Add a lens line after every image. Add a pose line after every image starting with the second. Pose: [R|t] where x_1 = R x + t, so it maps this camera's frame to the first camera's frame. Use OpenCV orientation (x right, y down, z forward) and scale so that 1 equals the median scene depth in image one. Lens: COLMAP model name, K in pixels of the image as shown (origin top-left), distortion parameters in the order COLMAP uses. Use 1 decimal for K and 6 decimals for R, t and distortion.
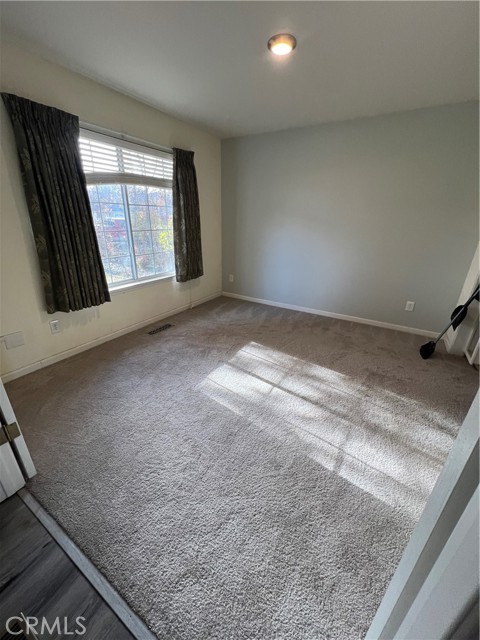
lens RADIAL K [[254.4, 0, 237.5], [0, 254.4, 319.3], [0, 0, 1]] dist [-0.002829, 0.000575]
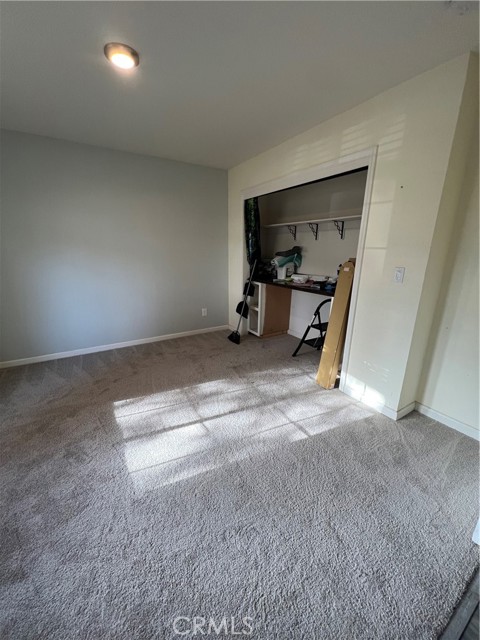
lens RADIAL K [[254.4, 0, 237.5], [0, 254.4, 319.3], [0, 0, 1]] dist [-0.002829, 0.000575]
pose [[0.459995, -0.257277, 0.849831, -0.431131], [0.330536, 0.937930, 0.105036, -0.125885], [-0.824106, 0.232584, 0.516483, 0.290562]]
